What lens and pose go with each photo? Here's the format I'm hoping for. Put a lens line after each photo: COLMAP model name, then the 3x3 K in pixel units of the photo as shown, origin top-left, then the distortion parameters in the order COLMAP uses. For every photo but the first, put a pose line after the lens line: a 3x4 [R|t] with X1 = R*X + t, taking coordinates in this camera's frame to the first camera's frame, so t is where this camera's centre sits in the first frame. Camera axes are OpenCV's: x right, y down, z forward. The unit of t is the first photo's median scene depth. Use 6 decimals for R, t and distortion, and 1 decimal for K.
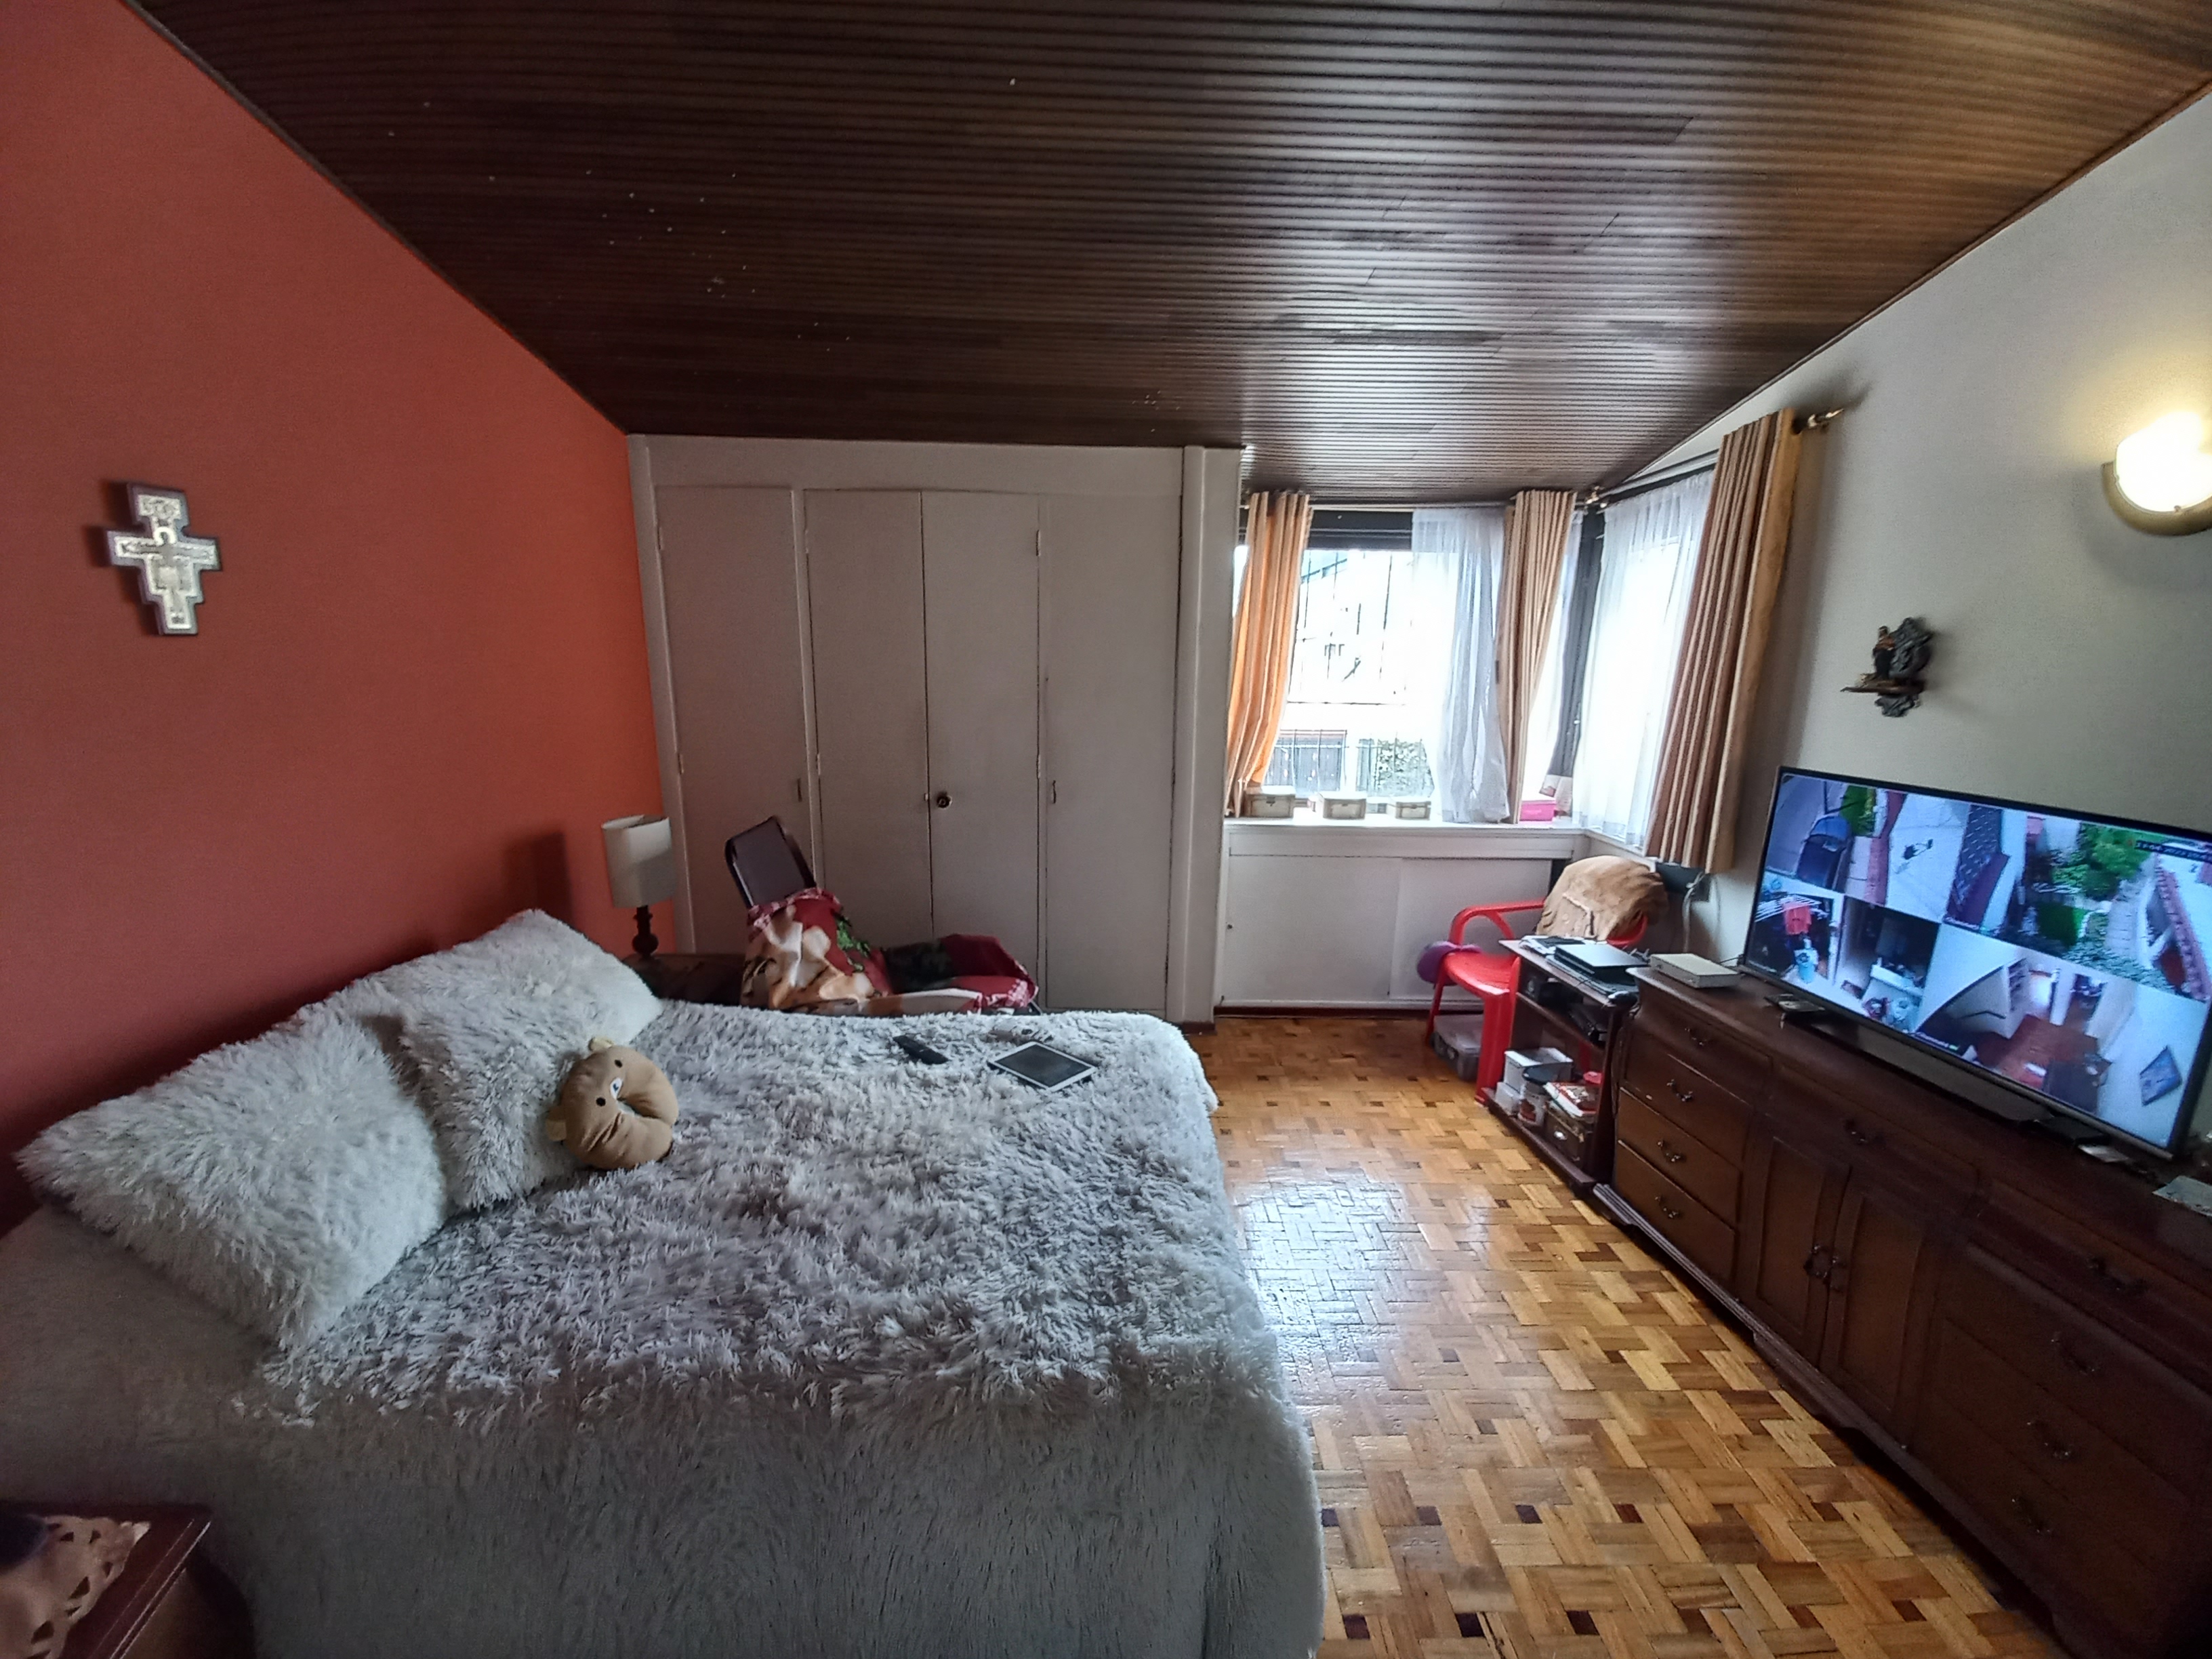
lens RADIAL K [[873.1, 0, 1100.3], [0, 873.1, 840.1], [0, 0, 1]] dist [0.000725, -0.006964]
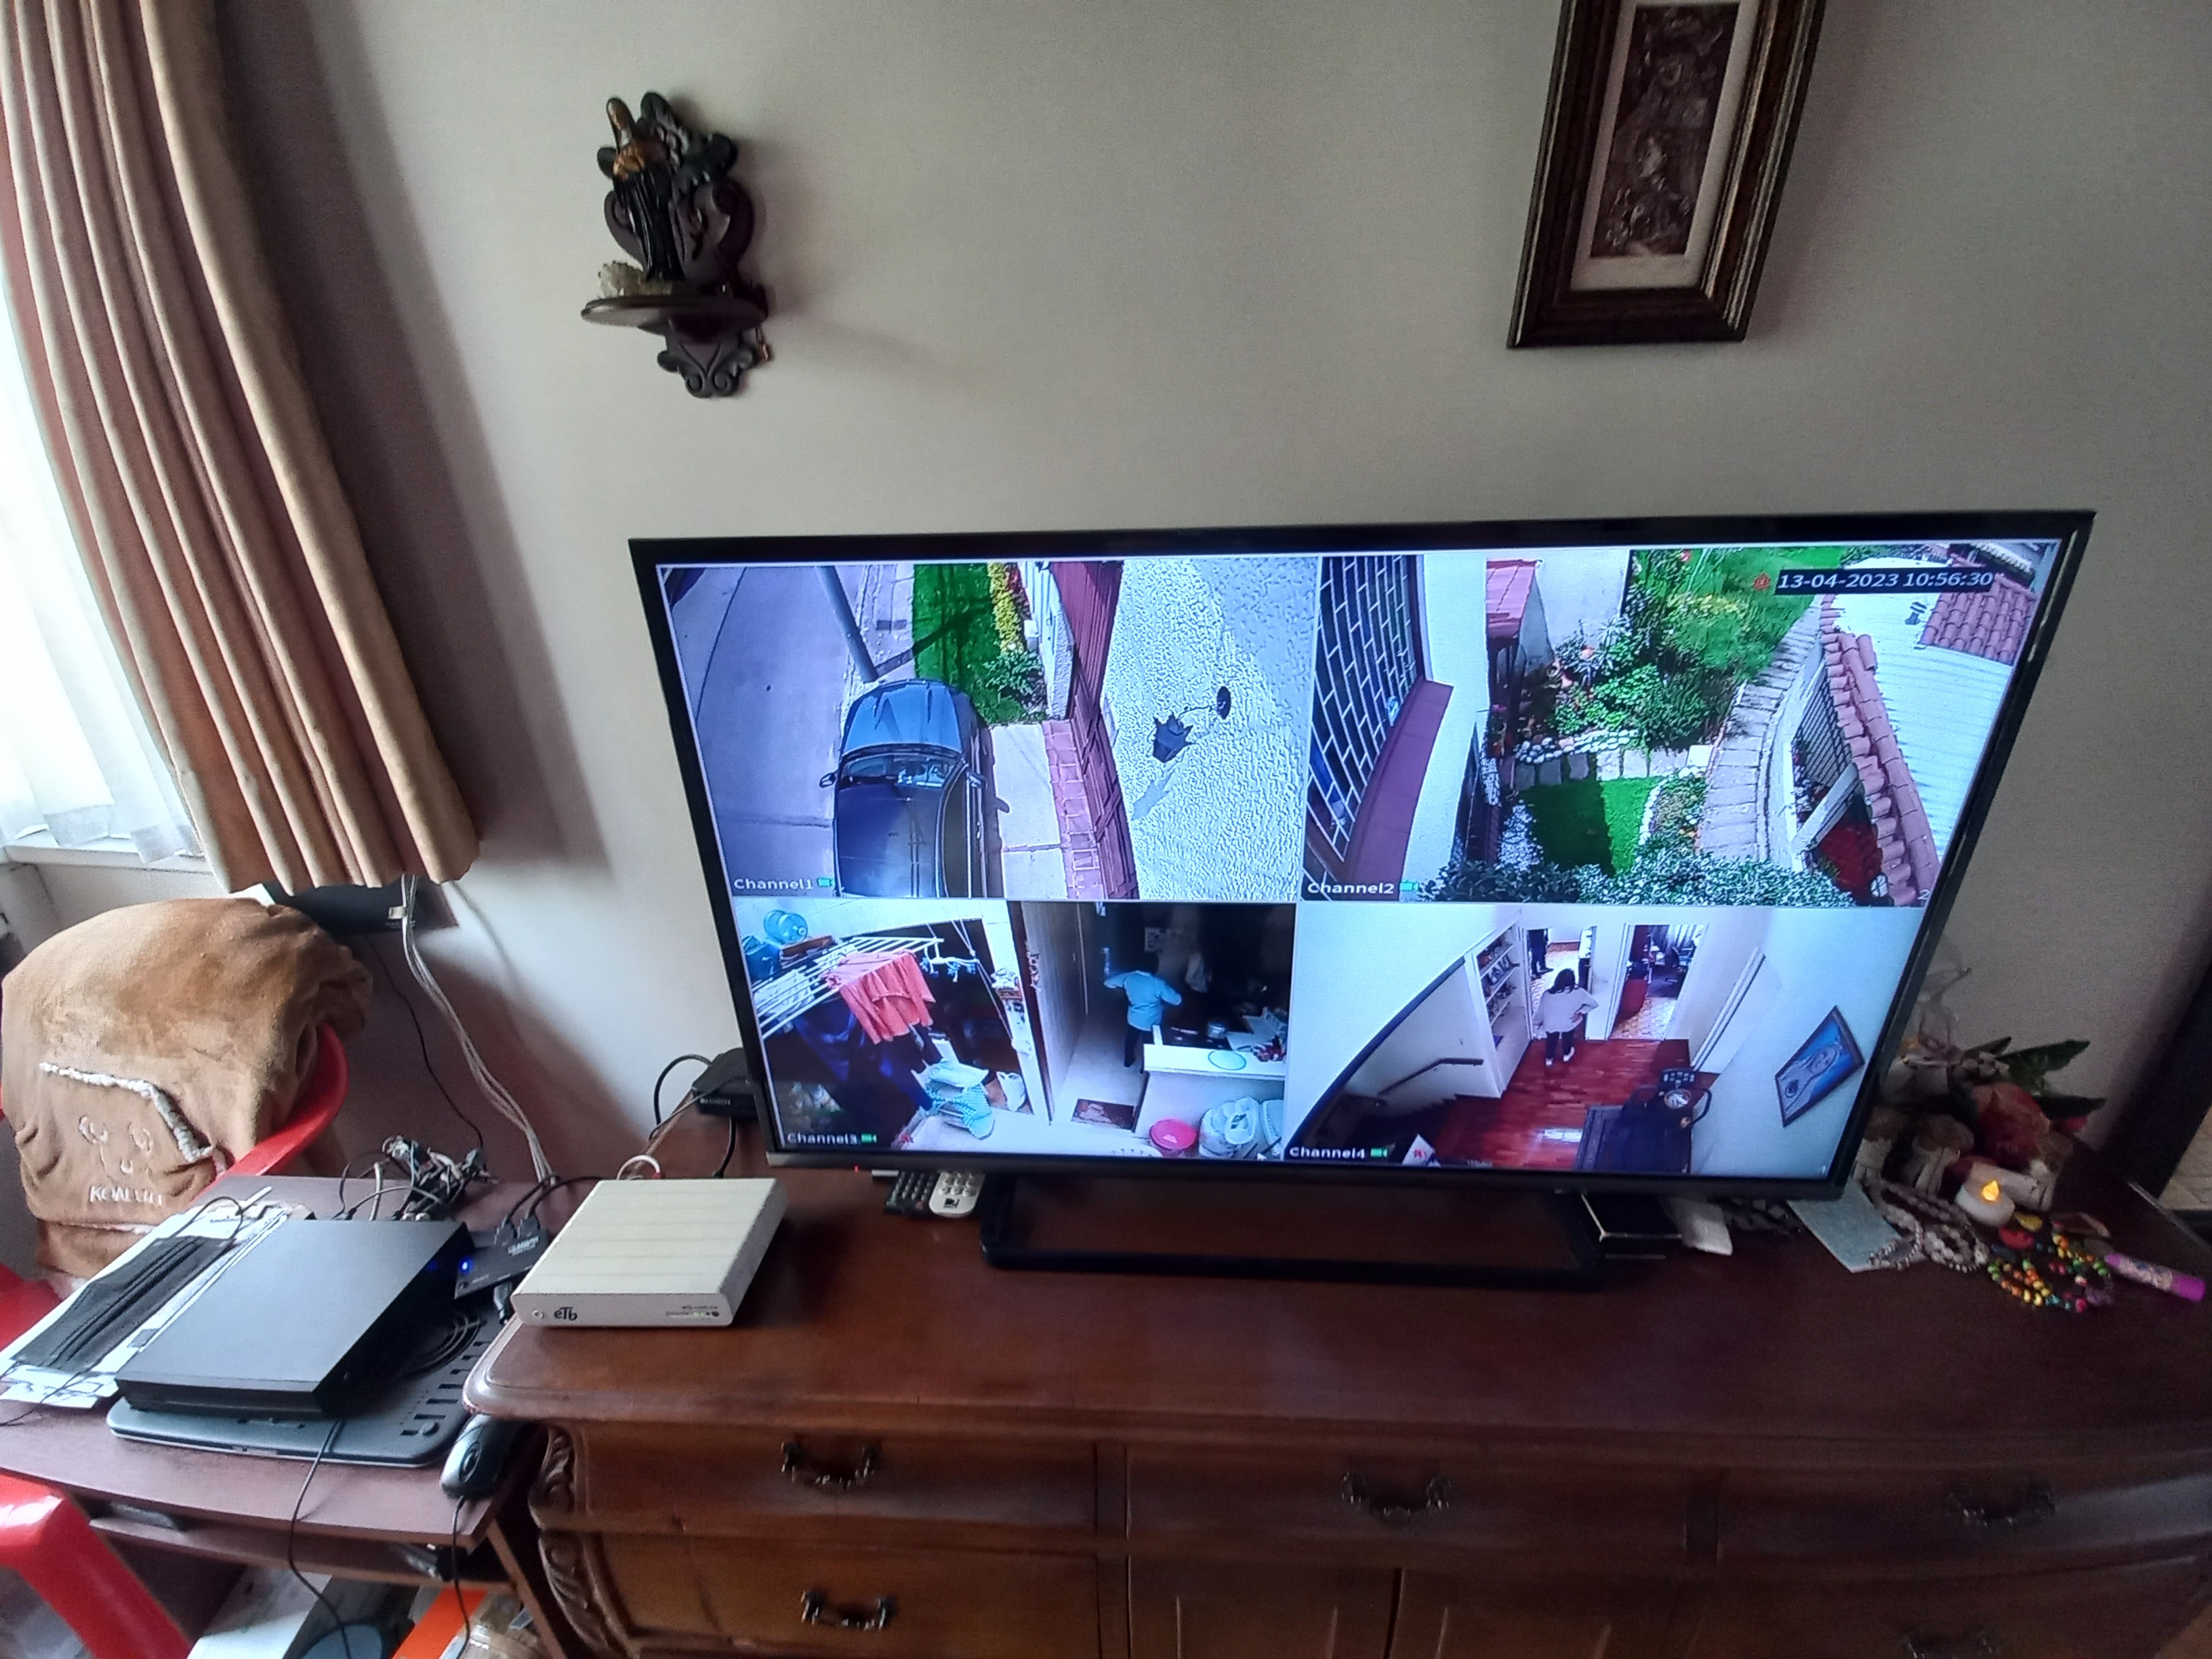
lens RADIAL K [[873.1, 0, 1107.3], [0, 873.1, 840.5], [0, 0, 1]] dist [0.000725, -0.006964]
pose [[0.147300, -0.408825, 0.900647, 0.475969], [0.232184, 0.899428, 0.370298, -0.062666], [-0.961454, 0.154571, 0.227409, 0.743260]]
